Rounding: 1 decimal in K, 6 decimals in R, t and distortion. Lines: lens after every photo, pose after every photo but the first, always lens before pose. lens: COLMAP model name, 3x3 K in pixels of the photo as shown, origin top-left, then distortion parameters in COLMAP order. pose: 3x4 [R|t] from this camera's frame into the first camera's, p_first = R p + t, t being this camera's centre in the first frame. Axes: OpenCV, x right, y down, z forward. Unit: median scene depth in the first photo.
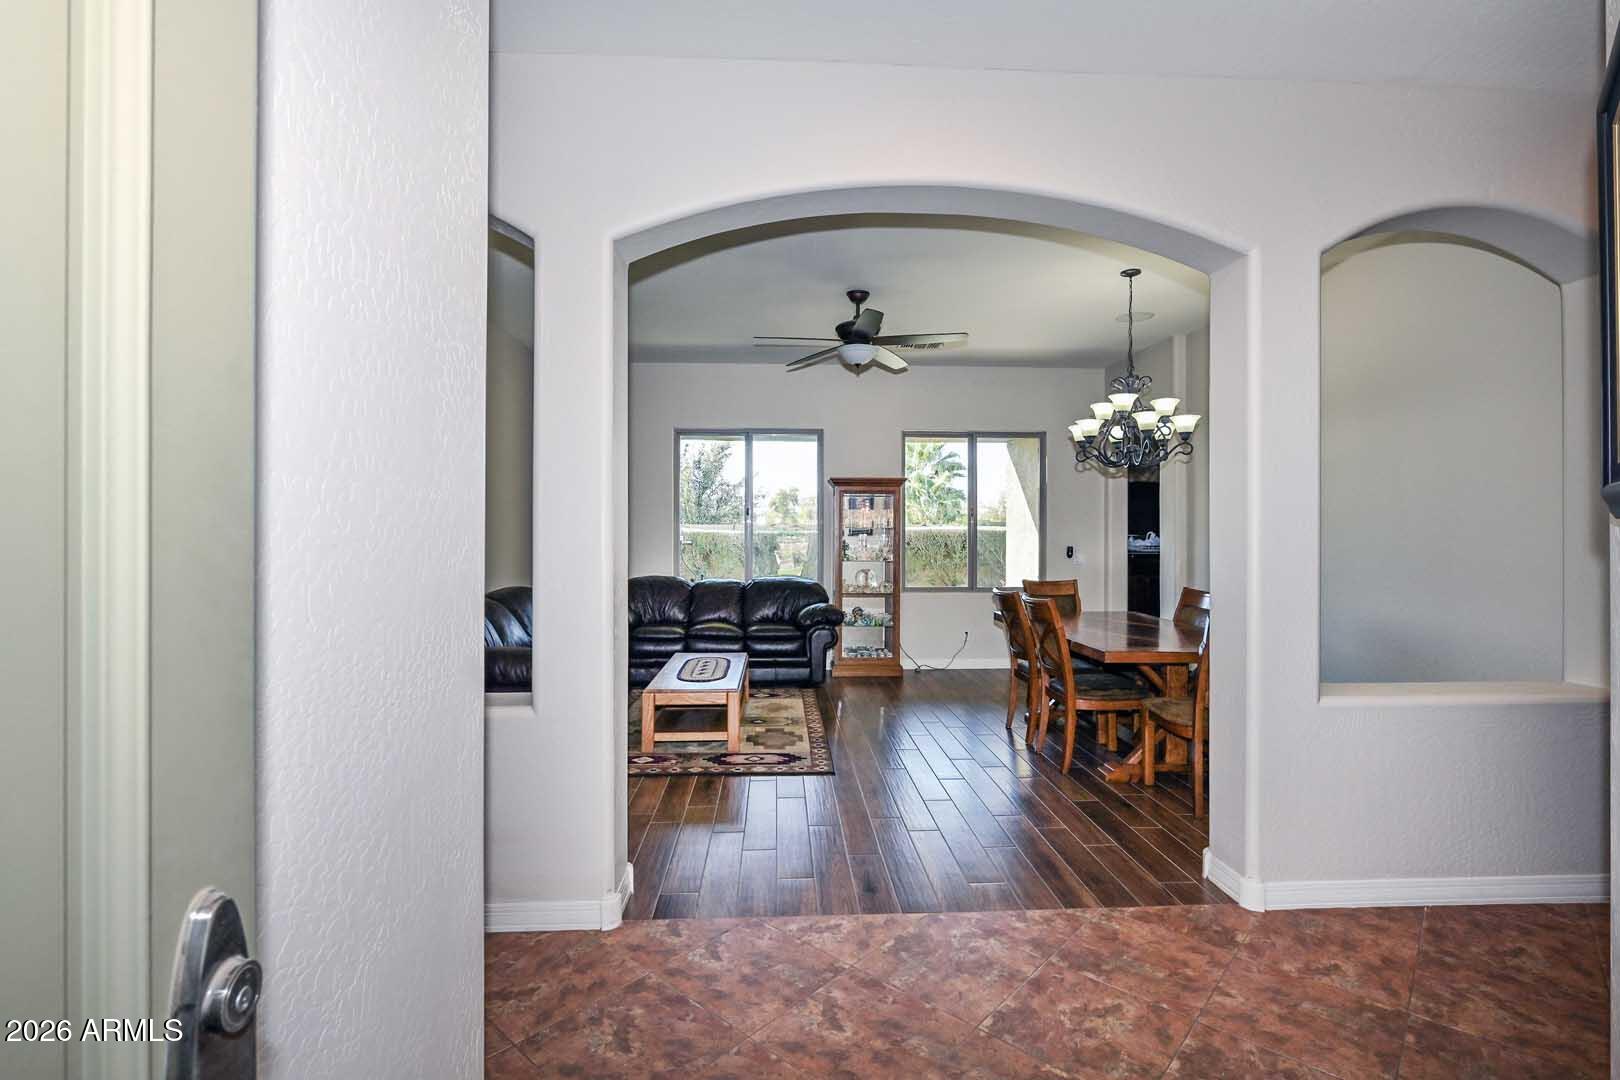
lens RADIAL K [[729.0, 0, 813.5], [0, 729.0, 537.3], [0, 0, 1]] dist [-0.002961, -0.000043]
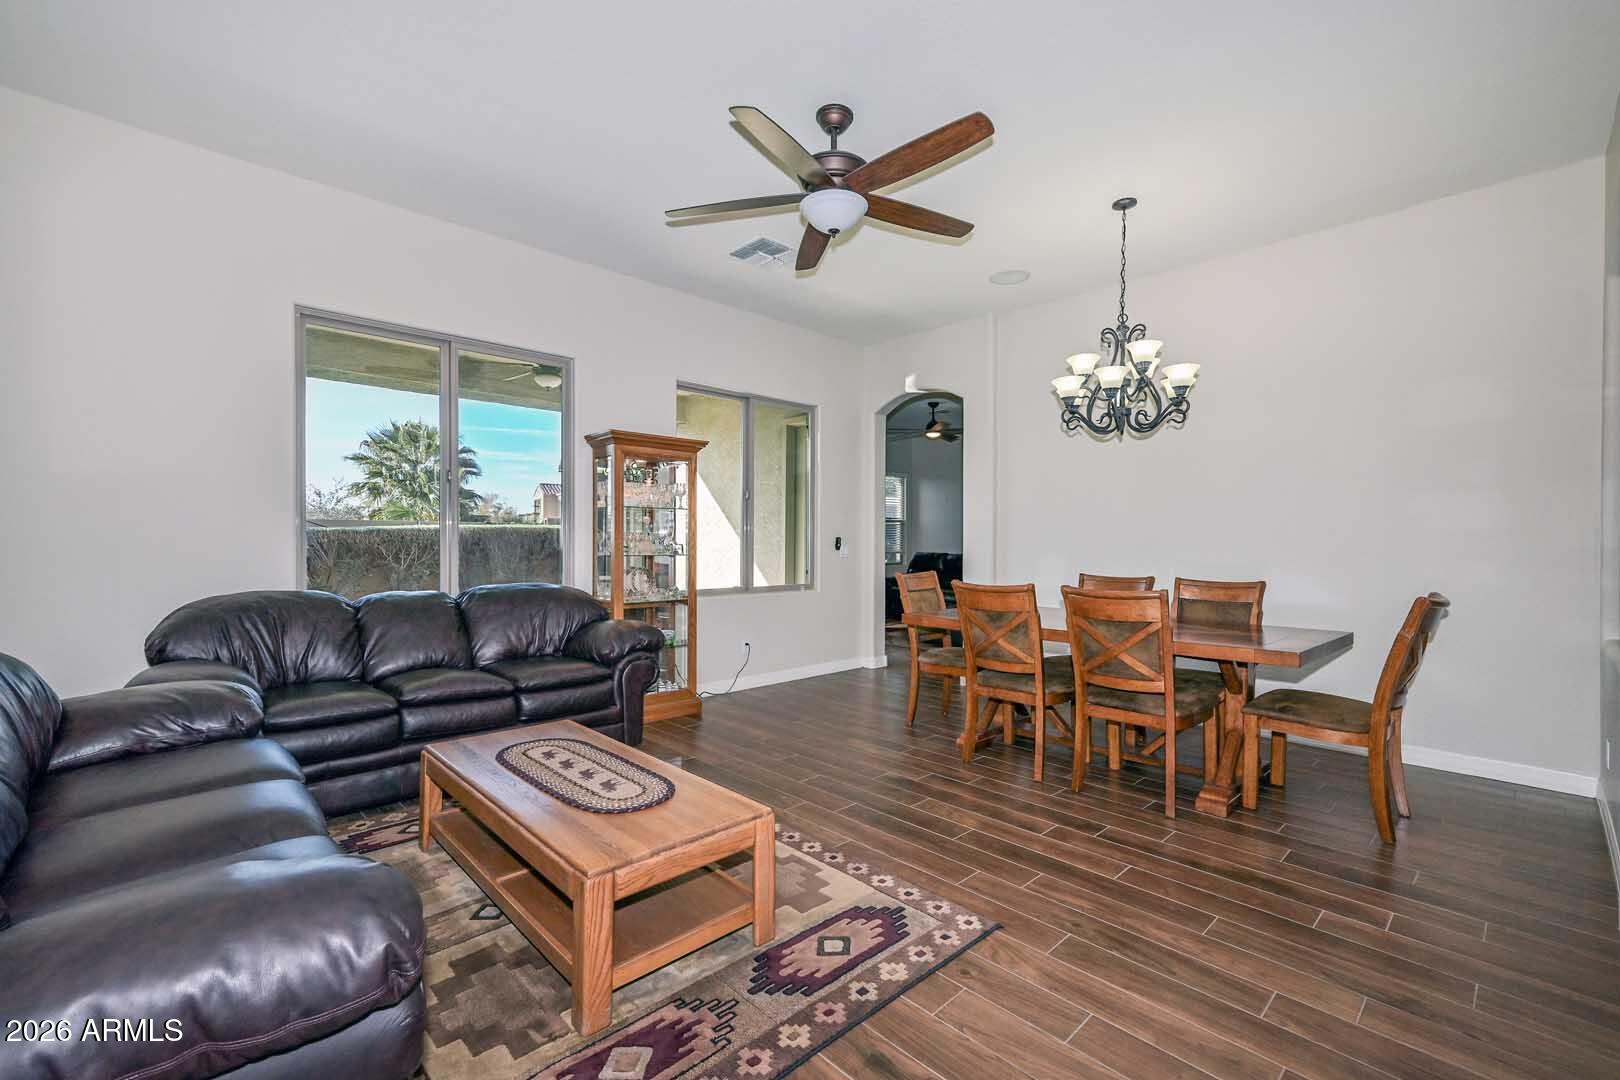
lens RADIAL K [[684.4, 0, 805.6], [0, 684.4, 537.0], [0, 0, 1]] dist [0.018068, 0.000063]
pose [[0.765051, 0.007443, 0.643927, -0.392359], [-0.000357, 0.999938, -0.011134, 0.038523], [-0.643970, 0.008288, 0.765006, 0.662636]]
